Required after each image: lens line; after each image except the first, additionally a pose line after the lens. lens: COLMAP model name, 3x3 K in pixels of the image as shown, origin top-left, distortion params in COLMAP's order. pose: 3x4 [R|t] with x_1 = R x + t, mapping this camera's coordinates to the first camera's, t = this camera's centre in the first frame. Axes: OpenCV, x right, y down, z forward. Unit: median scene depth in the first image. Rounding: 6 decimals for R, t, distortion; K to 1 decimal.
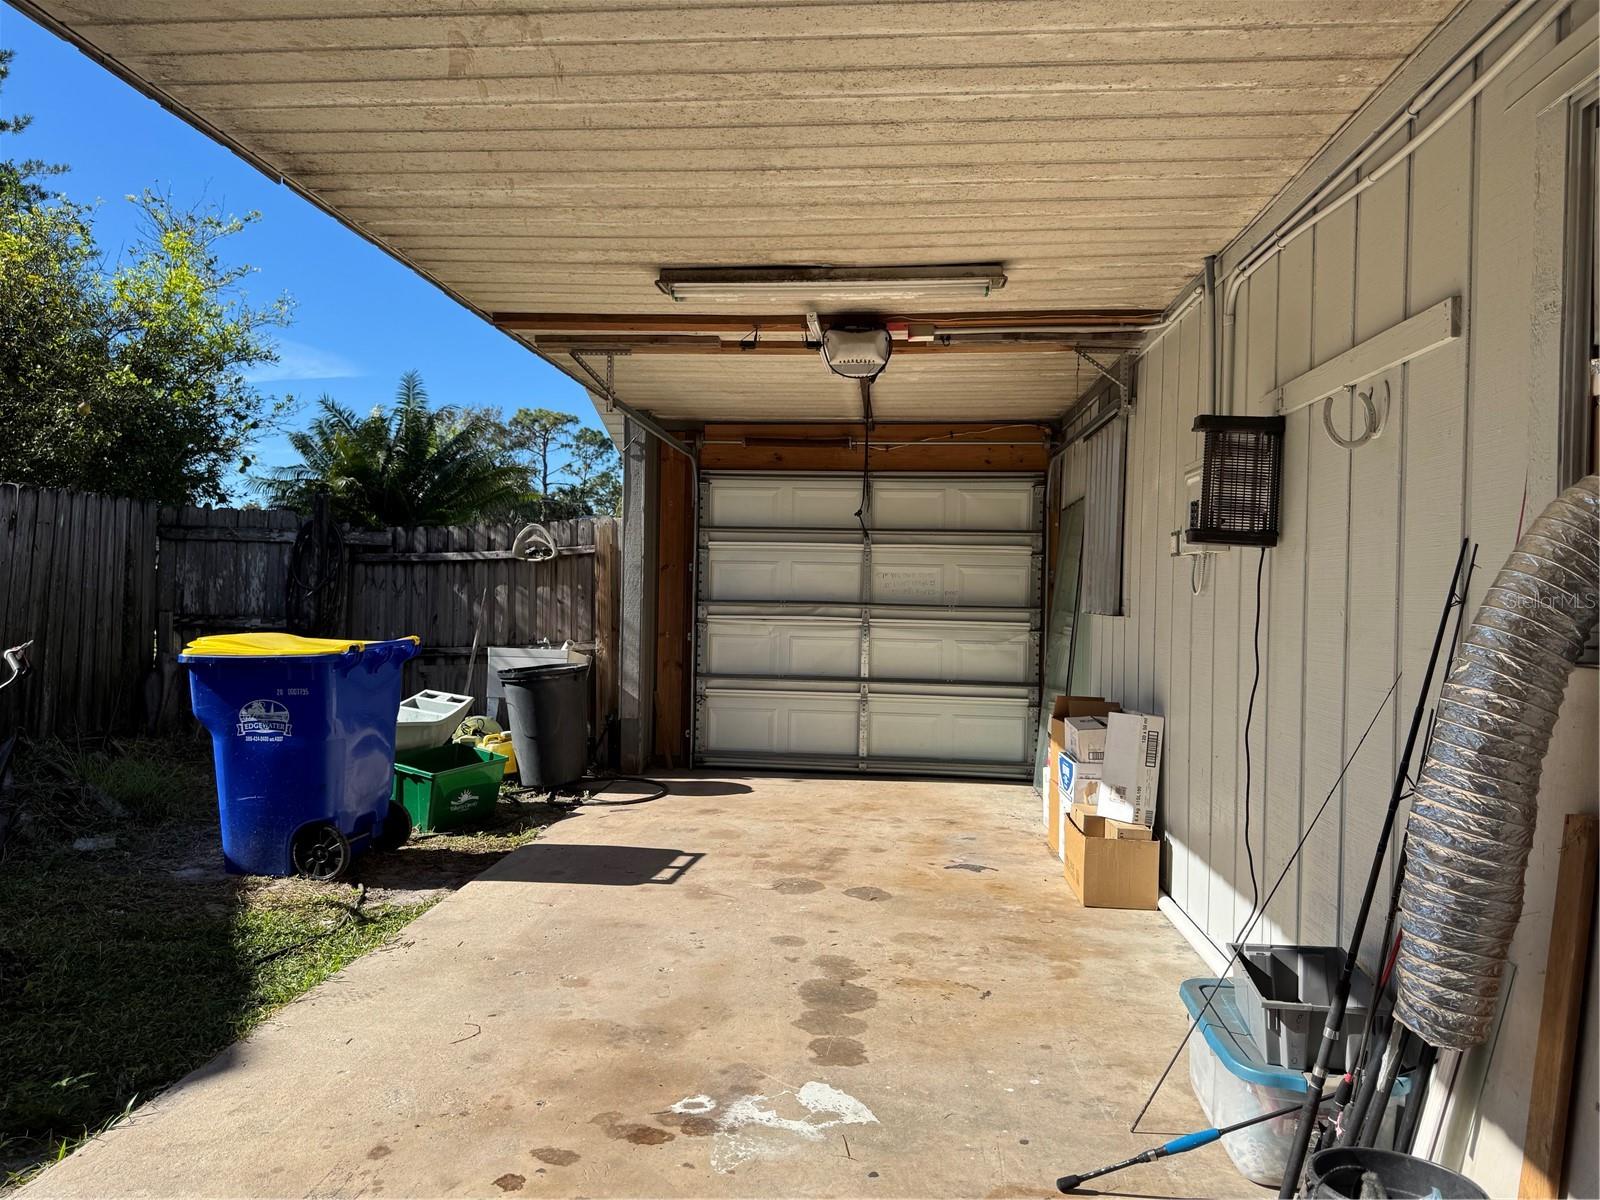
lens RADIAL K [[1128.3, 0, 794.1], [0, 1128.3, 594.5], [0, 0, 1]] dist [0.060865, -0.065552]
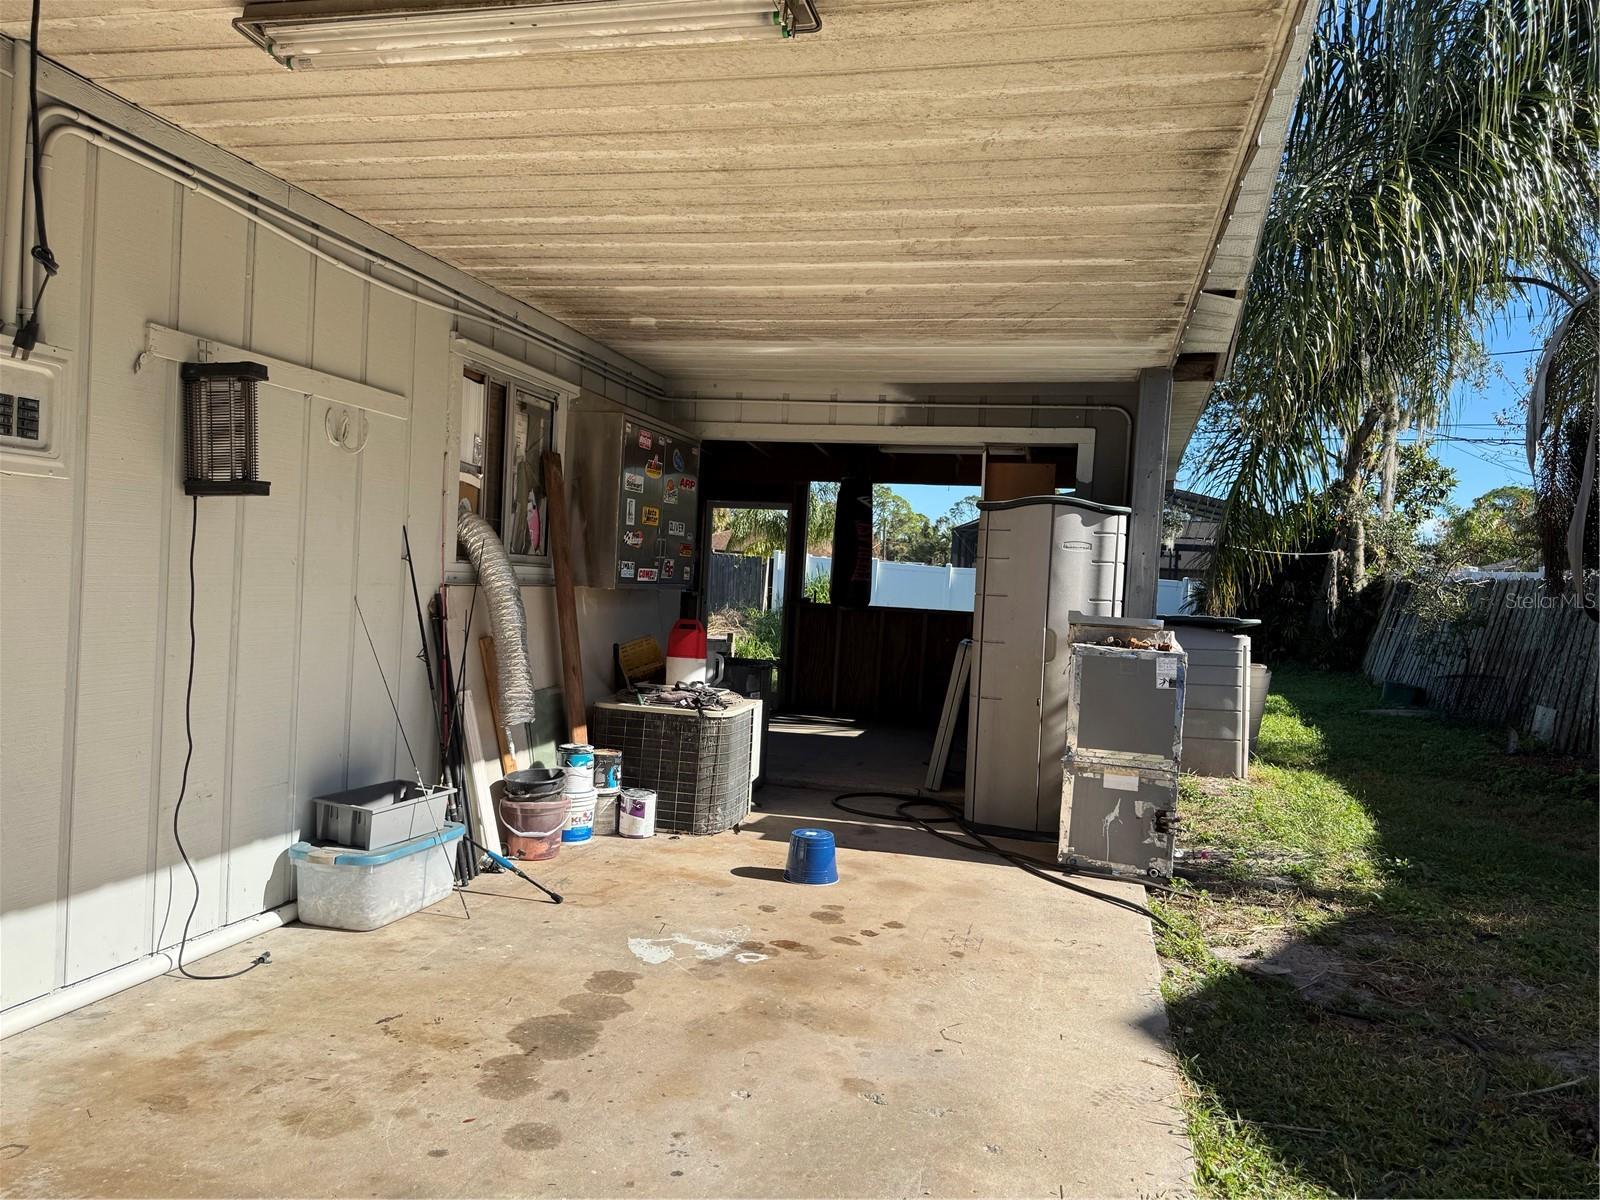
lens RADIAL K [[1128.3, 0, 801.8], [0, 1128.3, 600.2], [0, 0, 1]] dist [0.060865, -0.065552]
pose [[-0.984490, -0.073503, 0.159303, -0.286511], [-0.070461, 0.997209, 0.024670, -0.012696], [-0.160672, 0.013063, -0.986921, 2.005692]]
